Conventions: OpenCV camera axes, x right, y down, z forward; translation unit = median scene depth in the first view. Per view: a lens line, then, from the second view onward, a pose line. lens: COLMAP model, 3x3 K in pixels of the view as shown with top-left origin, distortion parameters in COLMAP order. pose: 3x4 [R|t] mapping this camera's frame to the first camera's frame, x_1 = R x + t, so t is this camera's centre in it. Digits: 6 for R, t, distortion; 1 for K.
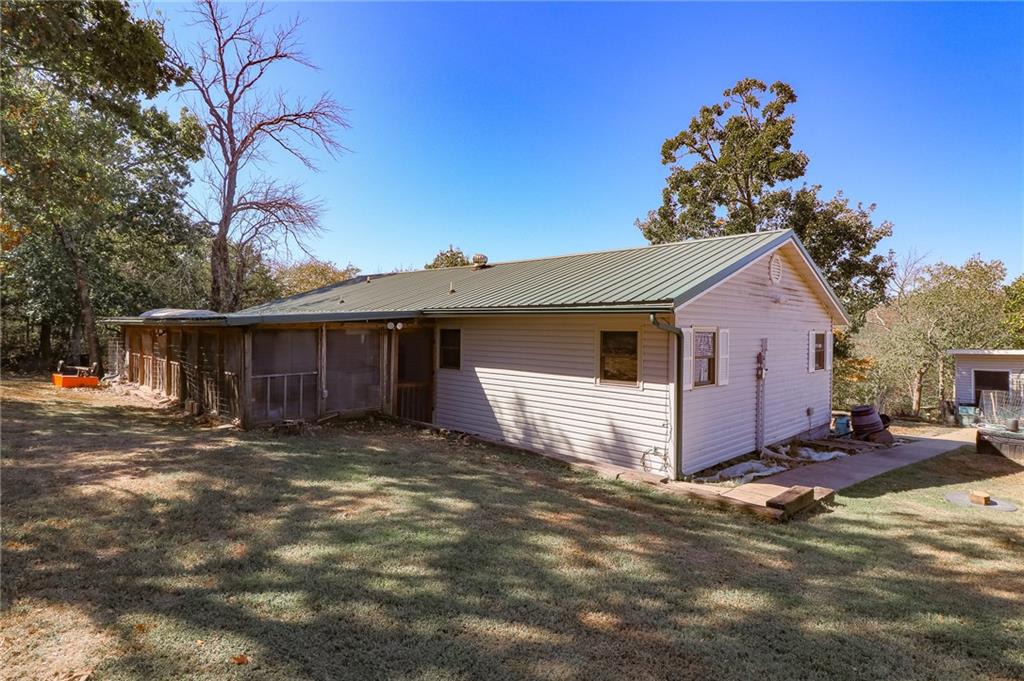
lens RADIAL K [[529.7, 0, 519.3], [0, 529.7, 335.3], [0, 0, 1]] dist [0.000082, -0.014377]
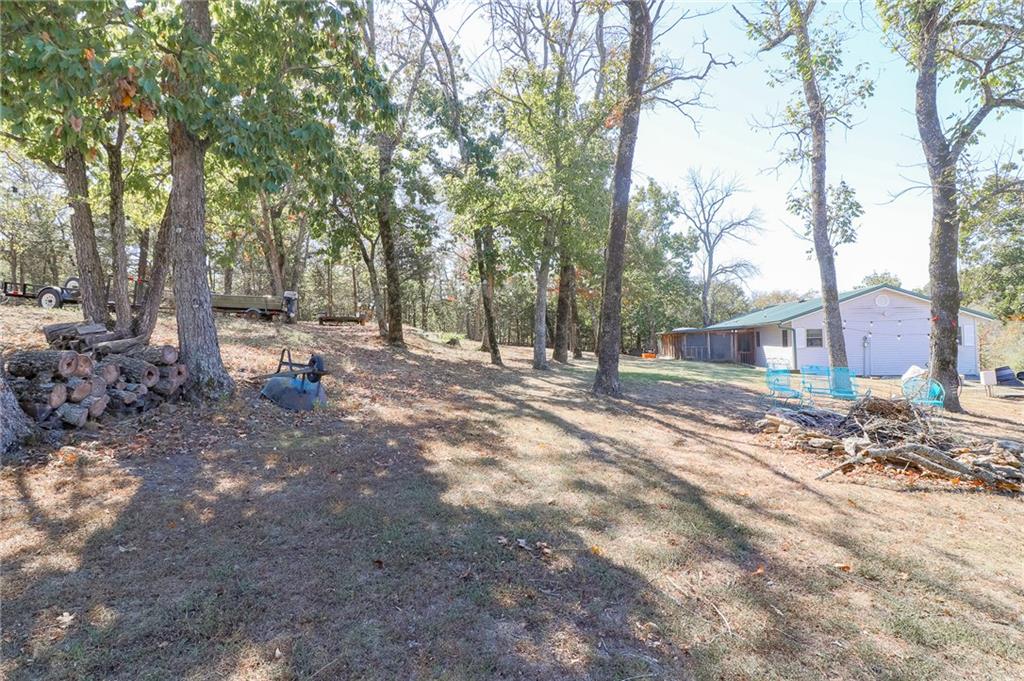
lens RADIAL K [[529.7, 0, 526.9], [0, 529.7, 334.1], [0, 0, 1]] dist [0.000082, -0.014377]
pose [[0.593568, -0.036153, -0.803971, 0.962884], [0.014513, 0.999309, -0.034222, 0.055097], [0.804653, 0.008646, 0.593683, -1.103259]]
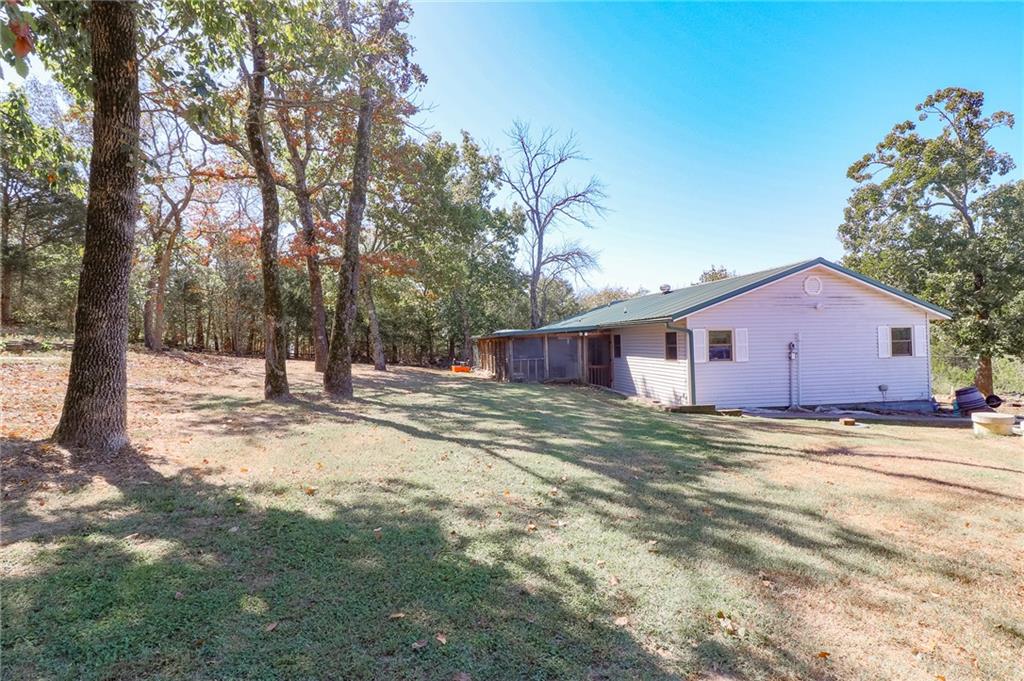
lens RADIAL K [[529.7, 0, 514.0], [0, 529.7, 336.6], [0, 0, 1]] dist [0.000082, -0.014377]
pose [[0.806566, -0.035998, -0.590047, 0.455423], [0.022601, 0.999292, -0.030071, 0.028488], [0.590712, 0.010919, 0.806809, -0.442604]]
